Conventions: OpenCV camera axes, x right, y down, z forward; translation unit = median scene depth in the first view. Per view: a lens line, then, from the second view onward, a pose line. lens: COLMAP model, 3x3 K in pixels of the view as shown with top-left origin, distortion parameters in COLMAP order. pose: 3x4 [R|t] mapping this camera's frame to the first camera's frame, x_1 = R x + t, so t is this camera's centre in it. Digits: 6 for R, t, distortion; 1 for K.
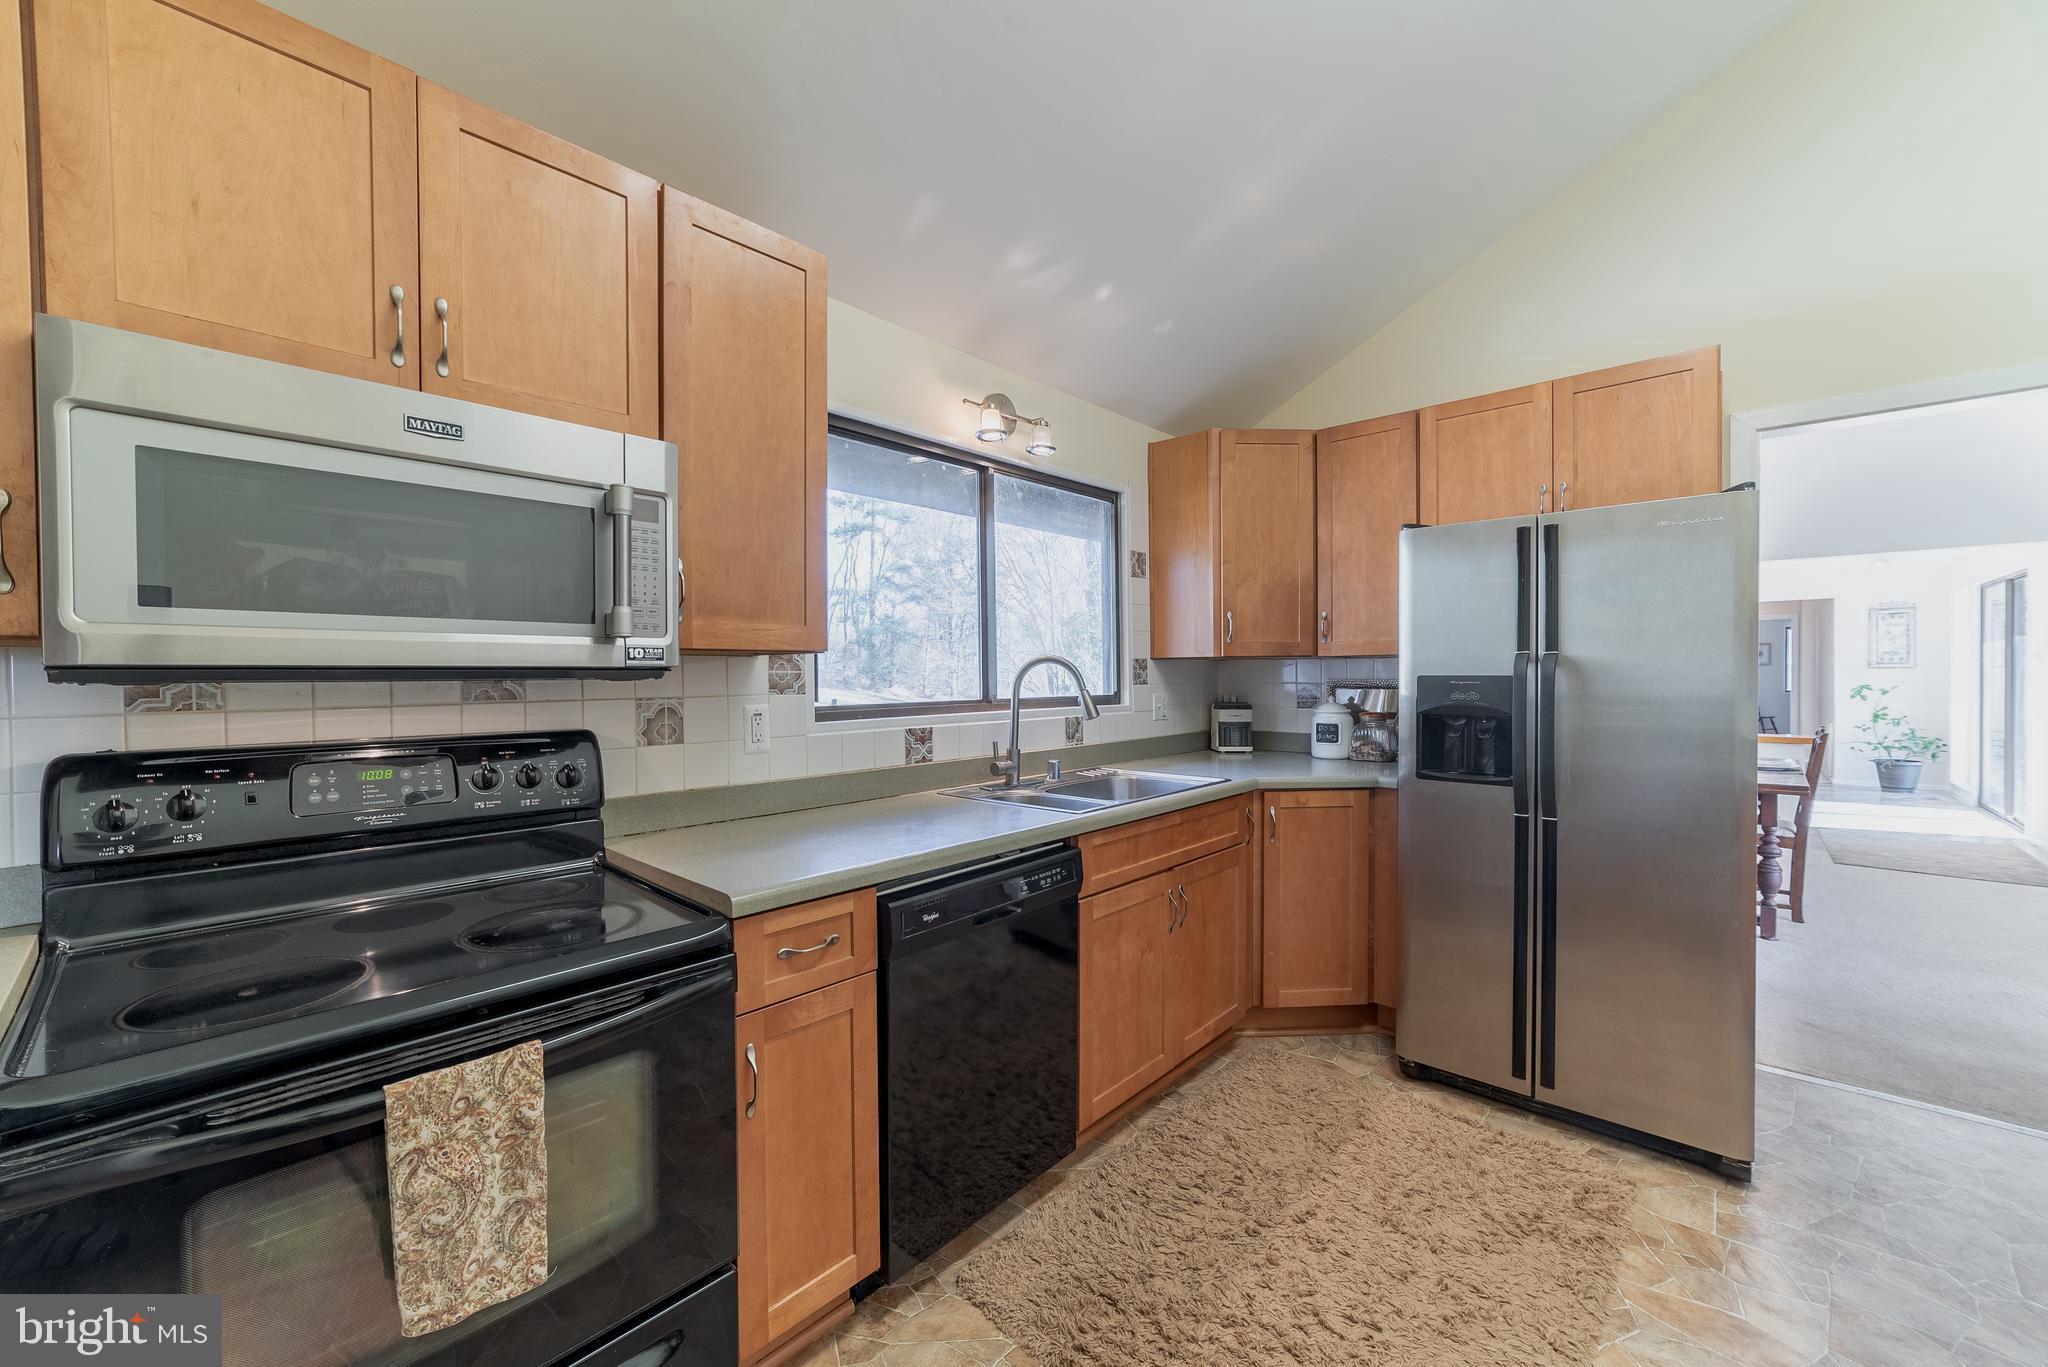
lens RADIAL K [[789.1, 0, 1011.4], [0, 789.1, 683.8], [0, 0, 1]] dist [-0.022314, 0.008451]
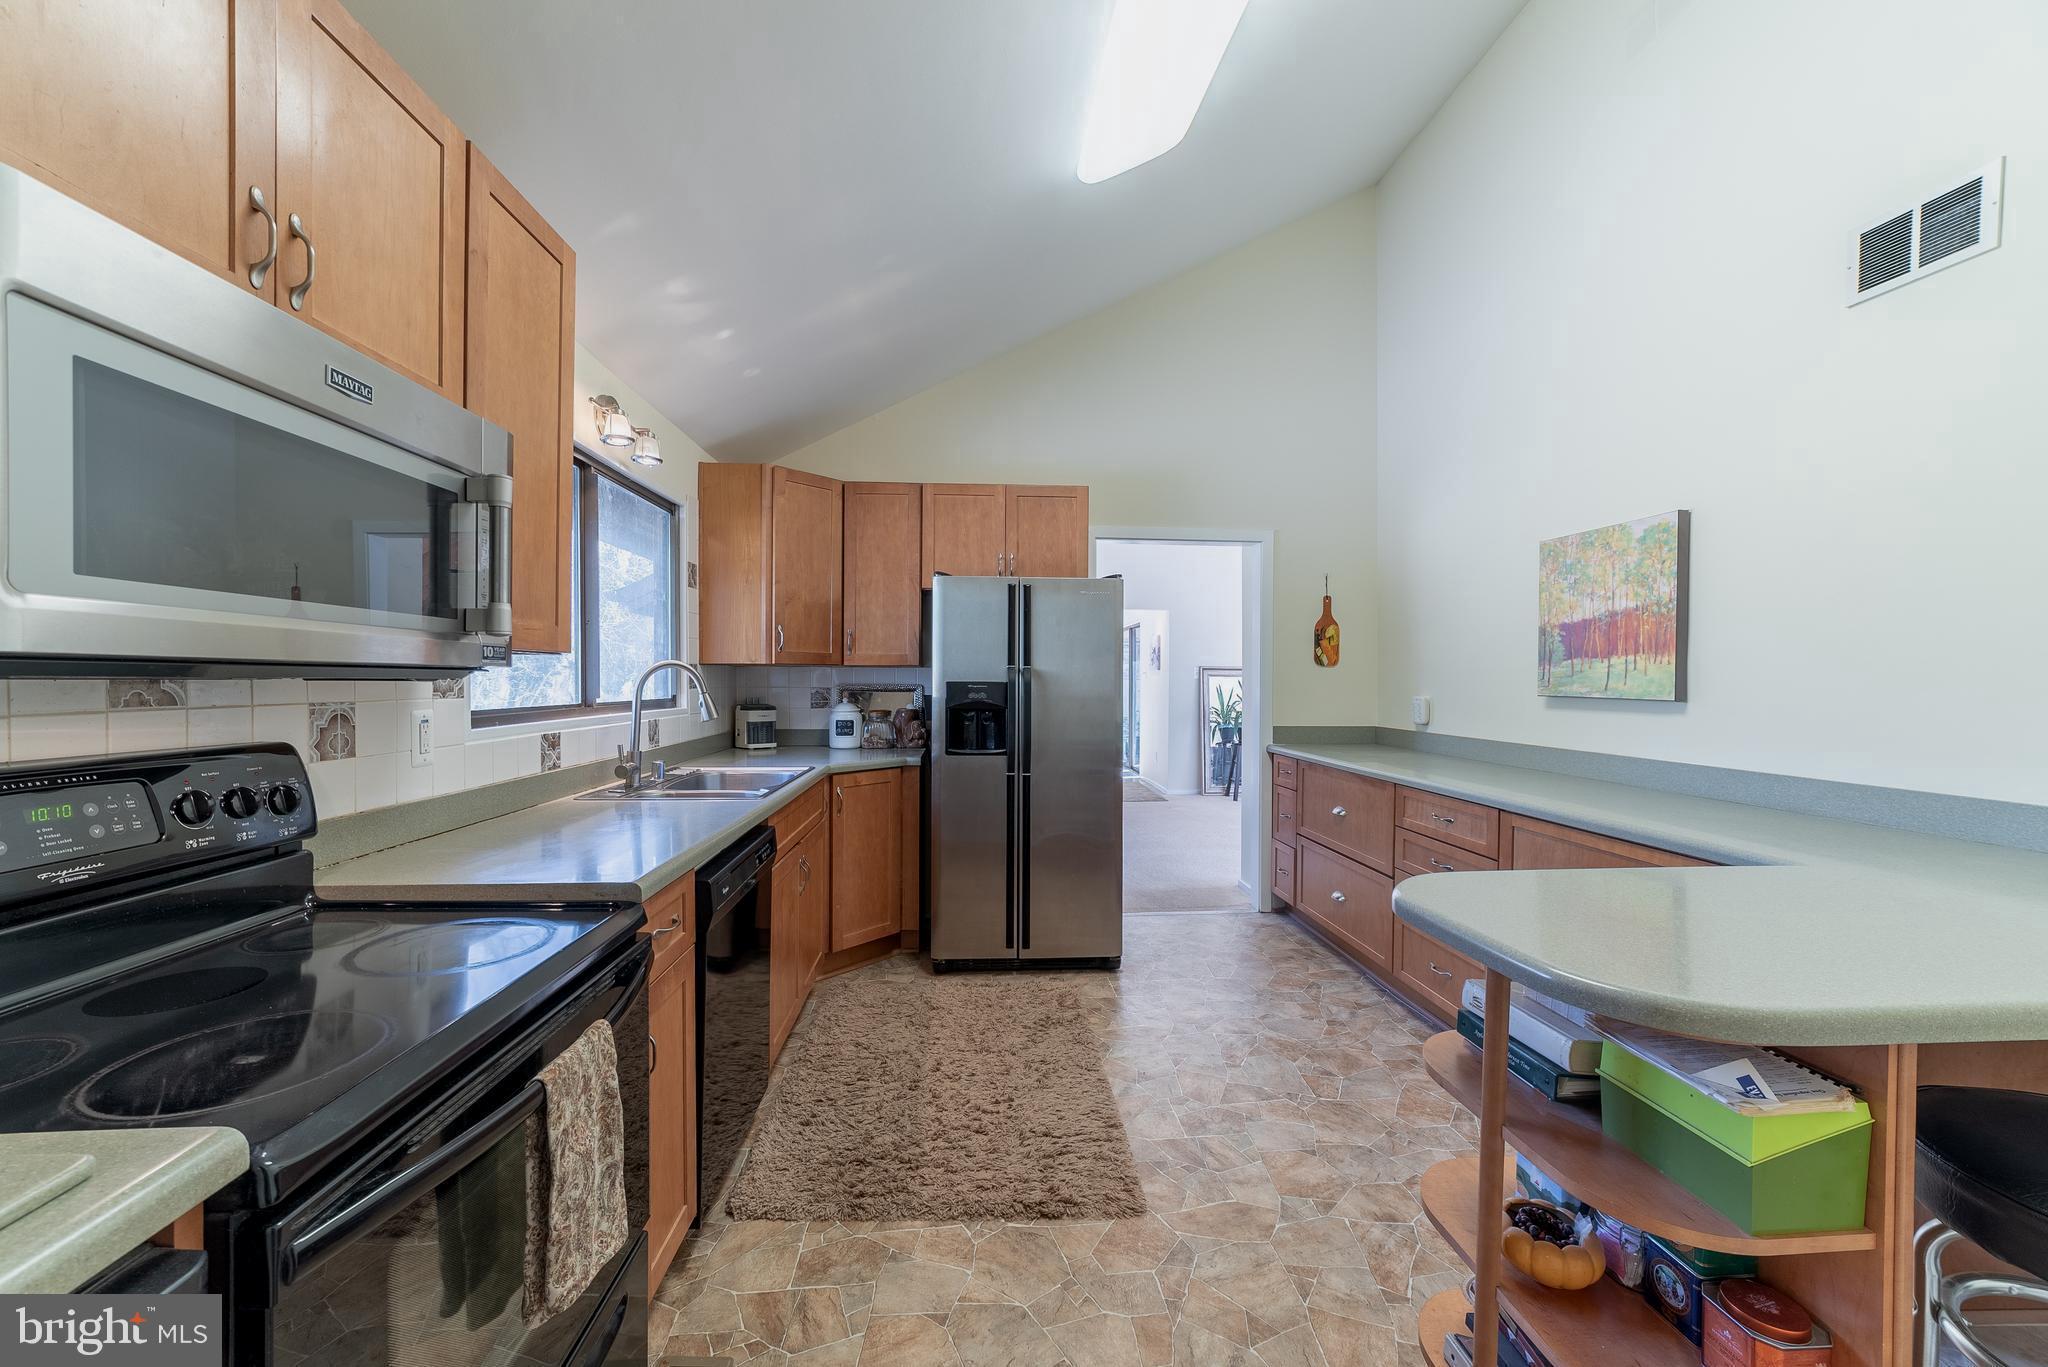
lens RADIAL K [[789.1, 0, 1011.4], [0, 789.1, 683.8], [0, 0, 1]] dist [-0.022314, 0.008451]
pose [[0.694220, 0.004093, 0.719751, -0.432280], [0.001384, 0.999974, -0.007022, 0.004103], [-0.719761, 0.005871, 0.694197, -0.061133]]
